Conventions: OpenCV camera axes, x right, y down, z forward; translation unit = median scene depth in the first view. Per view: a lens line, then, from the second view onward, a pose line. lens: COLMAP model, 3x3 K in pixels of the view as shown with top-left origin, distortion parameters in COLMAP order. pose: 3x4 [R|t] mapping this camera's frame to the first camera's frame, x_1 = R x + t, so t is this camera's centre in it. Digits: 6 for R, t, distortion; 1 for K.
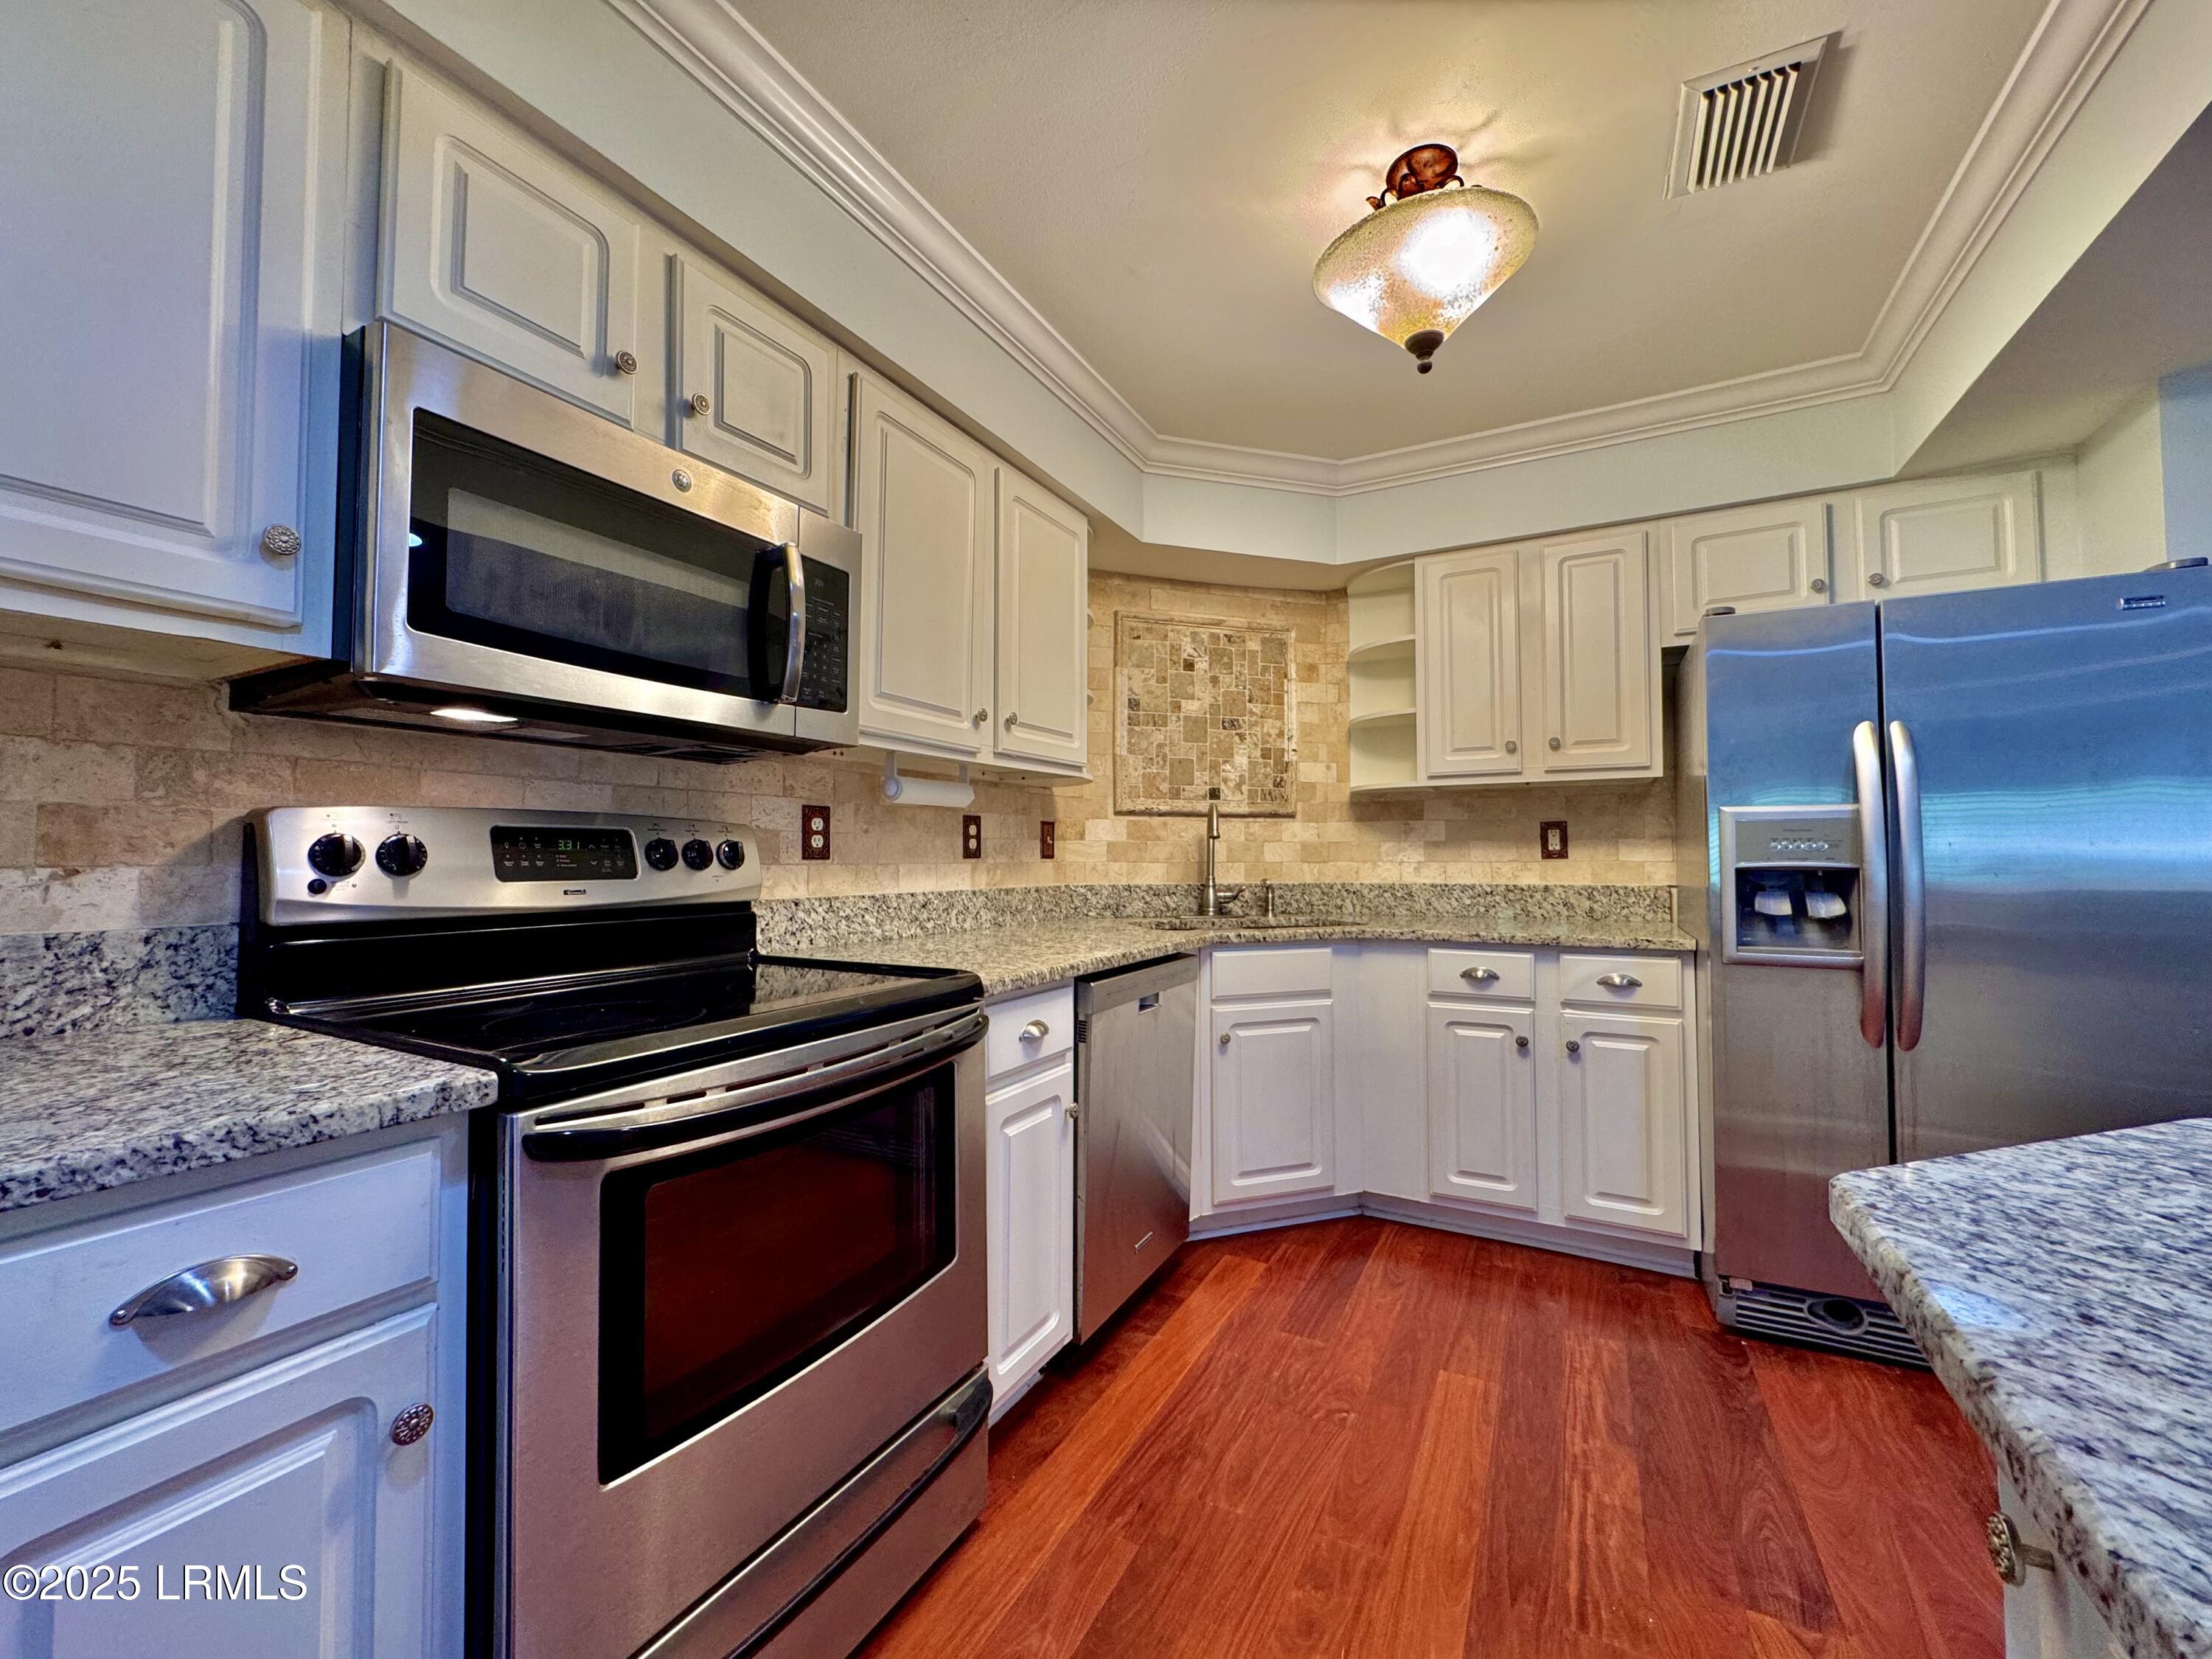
lens RADIAL K [[883.7, 0, 1106.4], [0, 883.7, 825.6], [0, 0, 1]] dist [-0.002912, -0.000311]
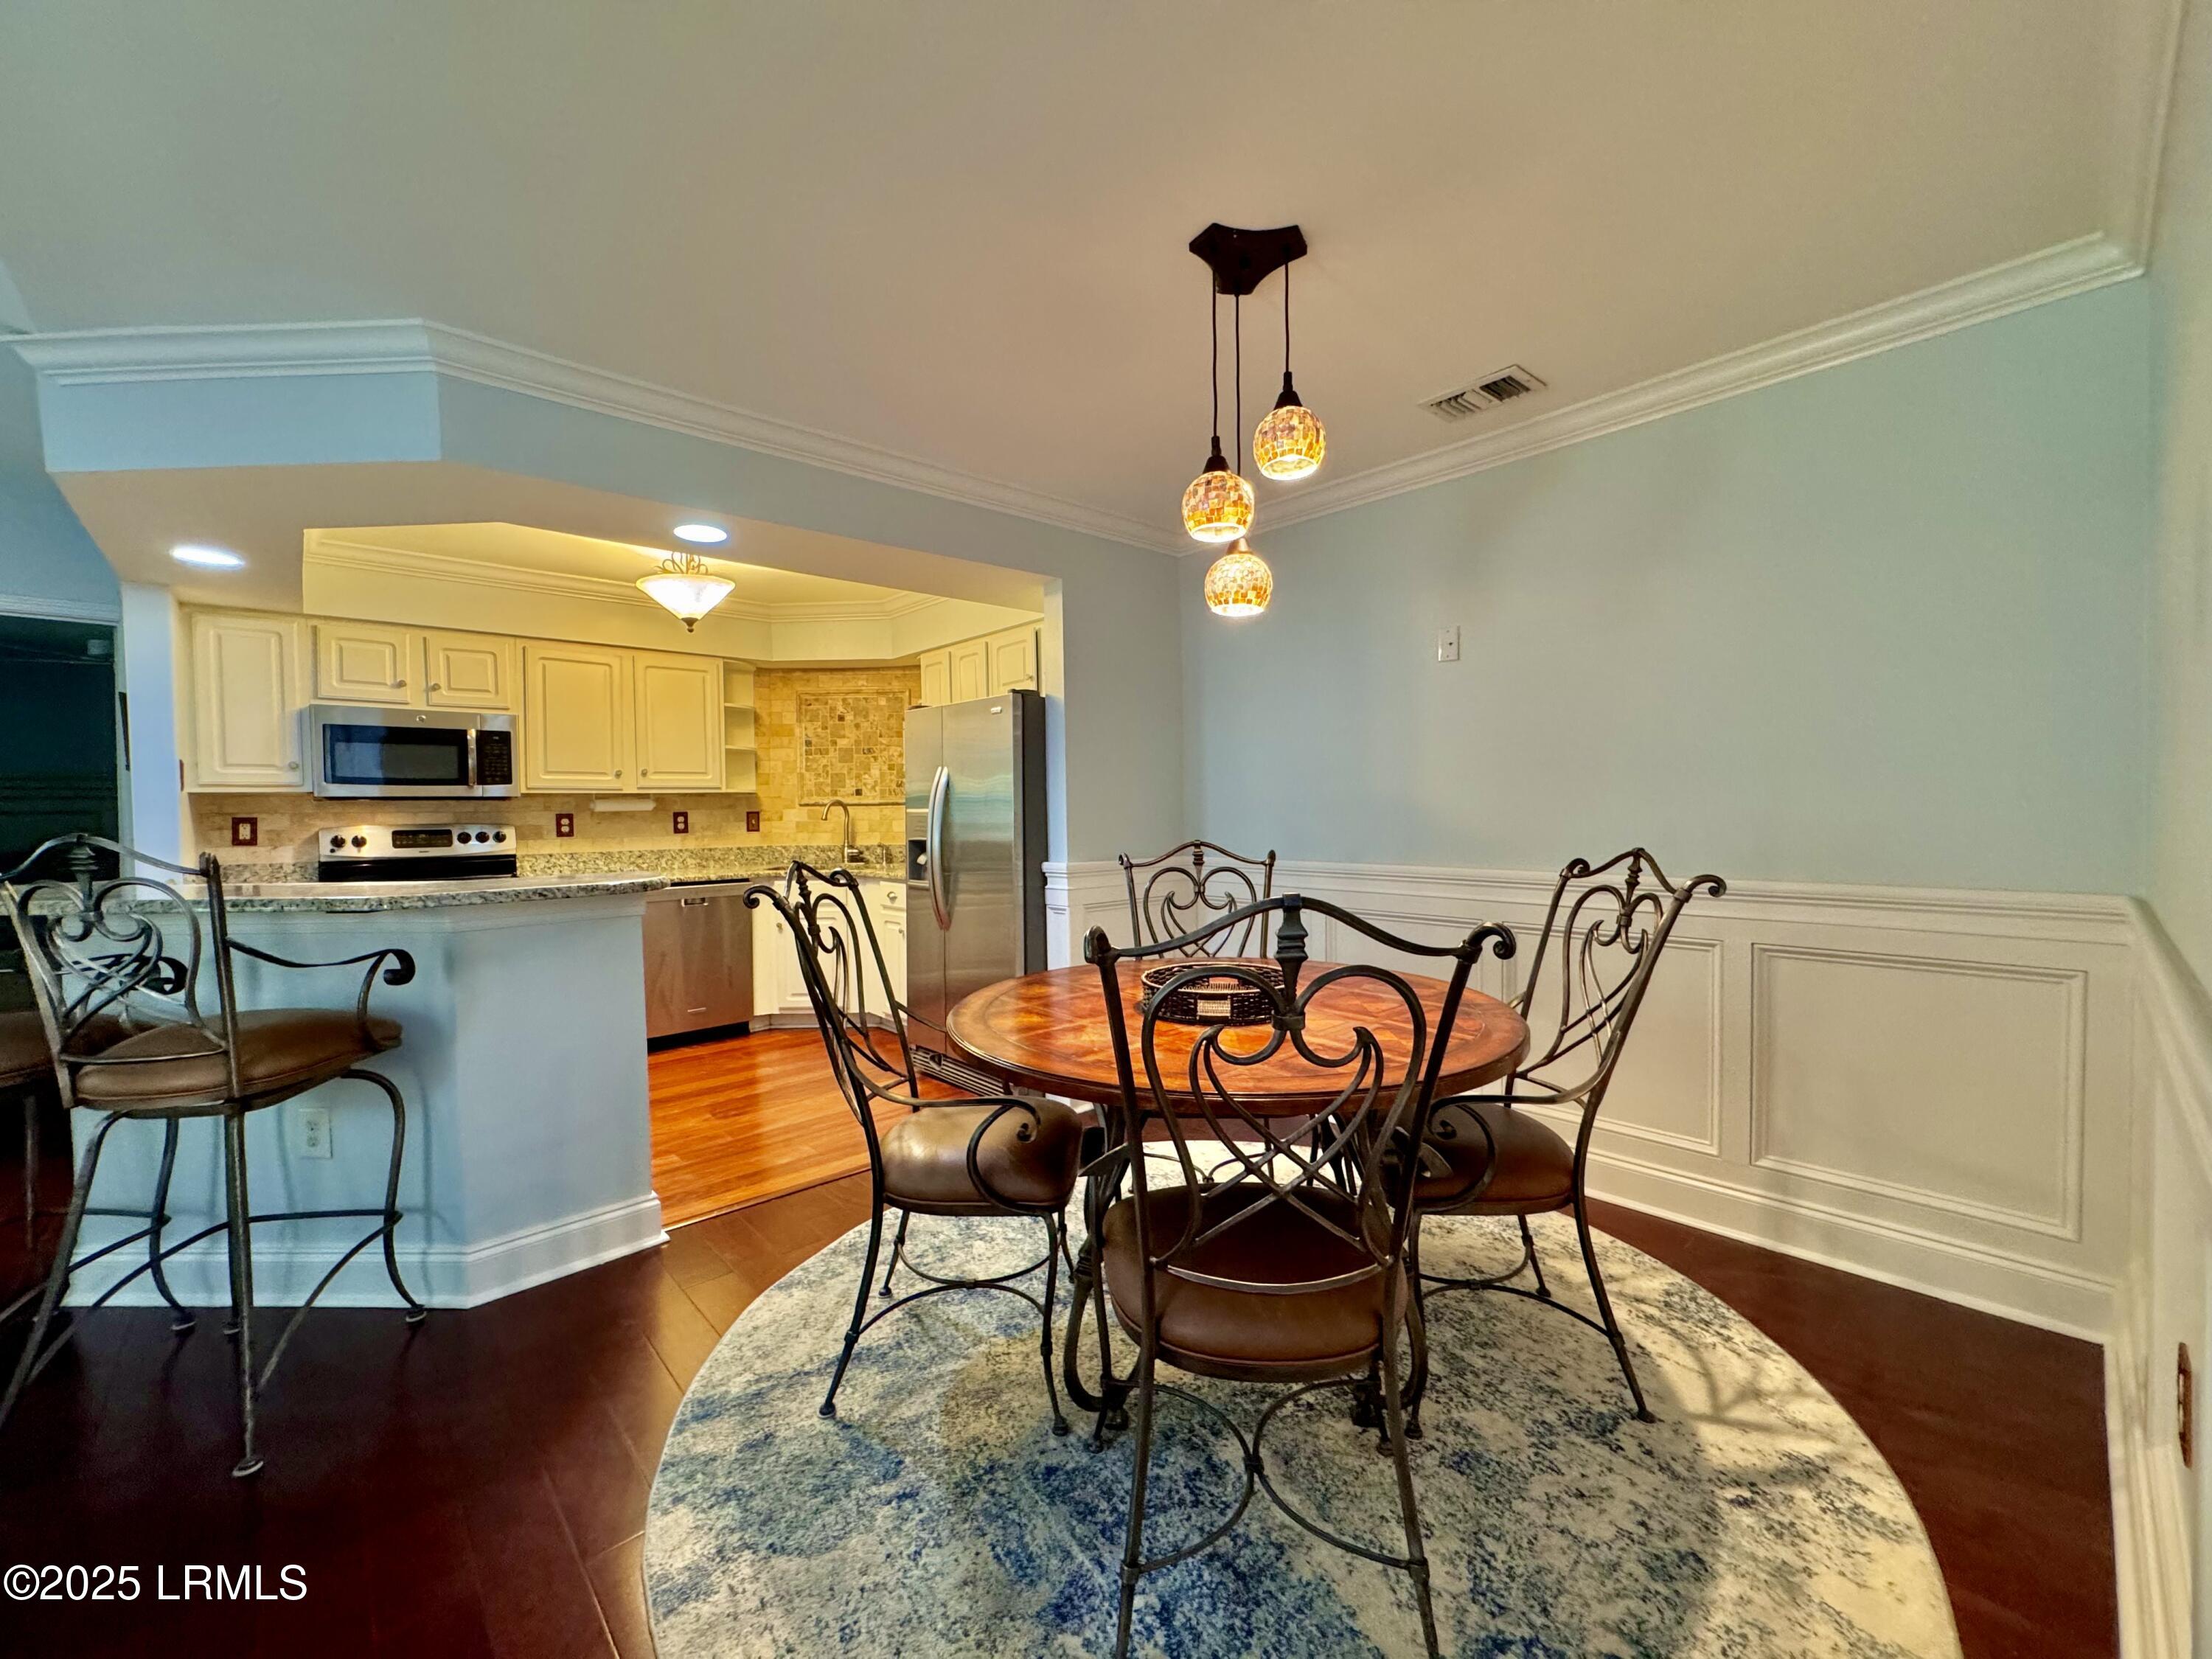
lens RADIAL K [[883.7, 0, 1103.3], [0, 883.7, 833.4], [0, 0, 1]] dist [-0.002912, -0.000311]
pose [[0.945773, -0.003850, -0.324806, 1.308092], [0.024917, 0.997843, 0.060726, -0.056729], [0.323871, -0.065527, 0.943829, -0.548002]]
